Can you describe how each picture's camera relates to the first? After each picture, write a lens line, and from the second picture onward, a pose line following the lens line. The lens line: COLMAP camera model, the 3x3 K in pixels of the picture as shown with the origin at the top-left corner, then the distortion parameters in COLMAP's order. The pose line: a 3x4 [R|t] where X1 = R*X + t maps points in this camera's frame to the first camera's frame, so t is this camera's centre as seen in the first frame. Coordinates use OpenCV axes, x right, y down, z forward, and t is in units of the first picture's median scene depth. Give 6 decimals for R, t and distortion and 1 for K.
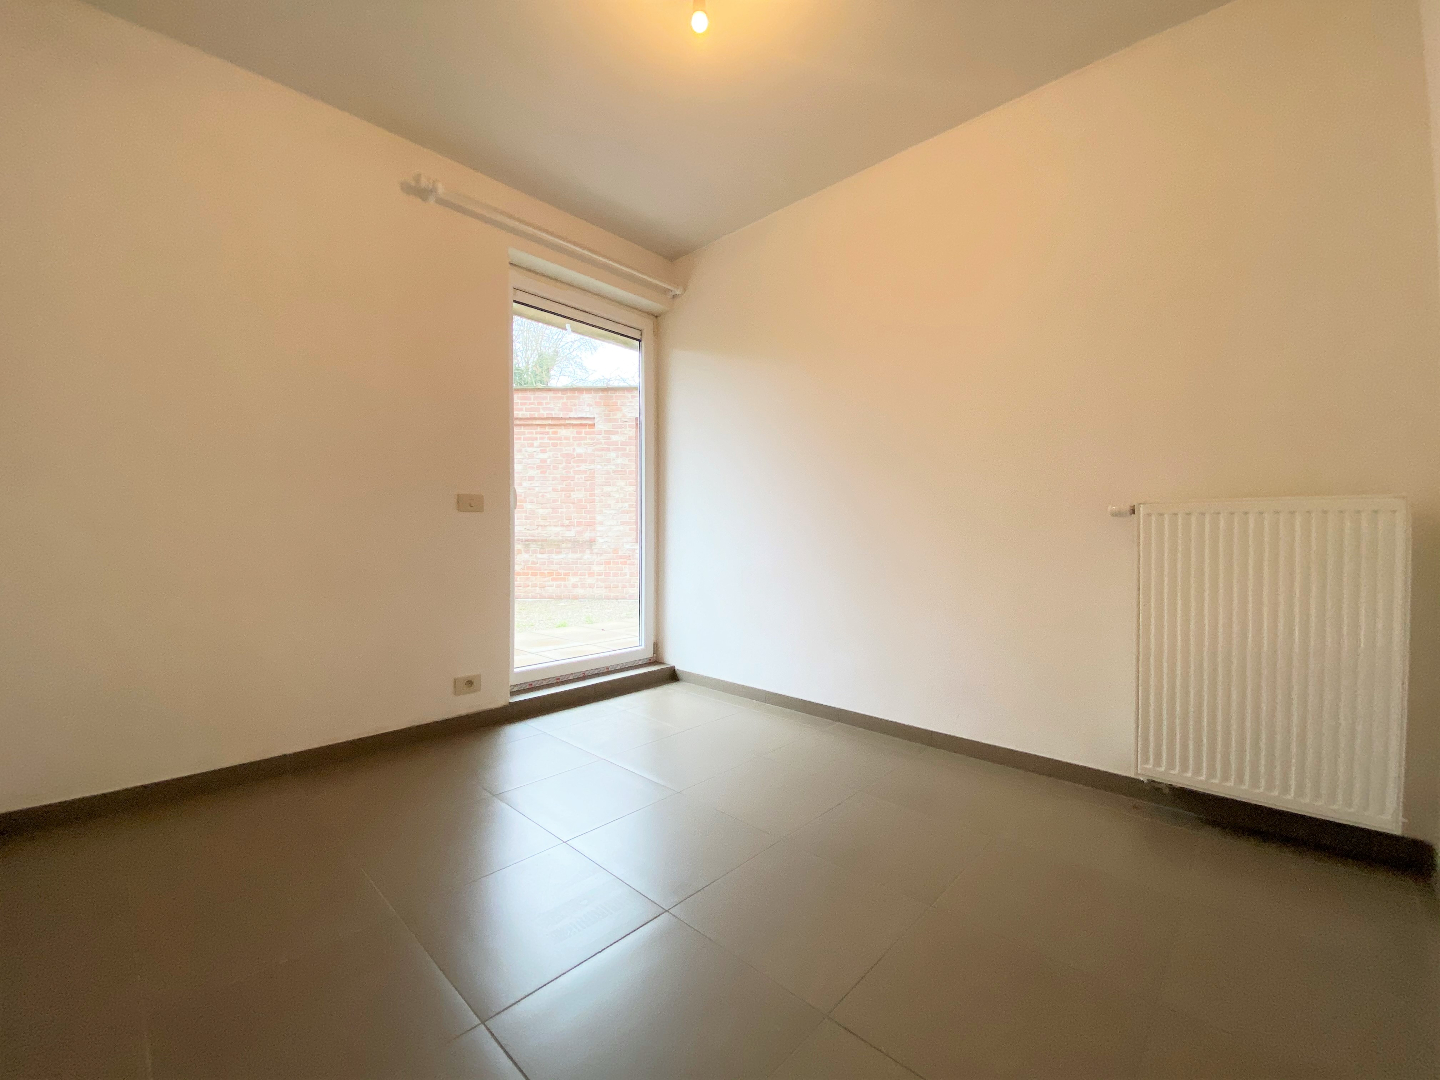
lens RADIAL K [[589.6, 0, 725.1], [0, 589.6, 540.1], [0, 0, 1]] dist [-0.001874, -0.000399]
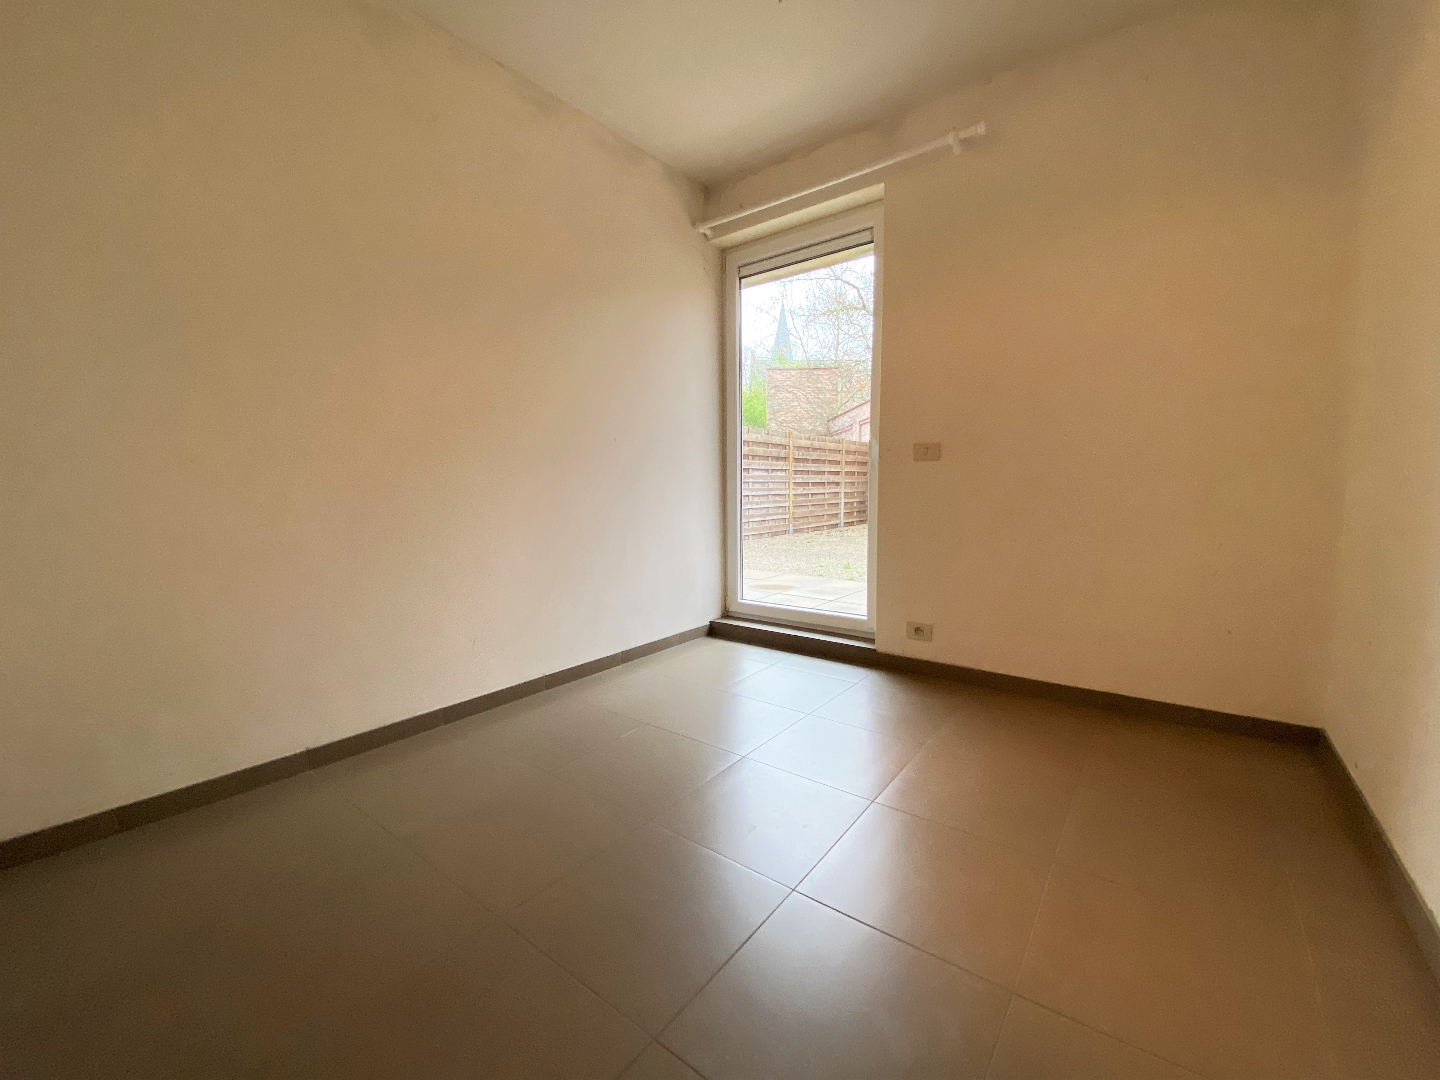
lens RADIAL K [[589.6, 0, 724.6], [0, 589.6, 542.7], [0, 0, 1]] dist [-0.001874, -0.000399]
pose [[0.108148, 0.088685, -0.990171, 0.667613], [0.006061, 0.995936, 0.089864, -0.003044], [0.994116, -0.015720, 0.107171, 0.707677]]
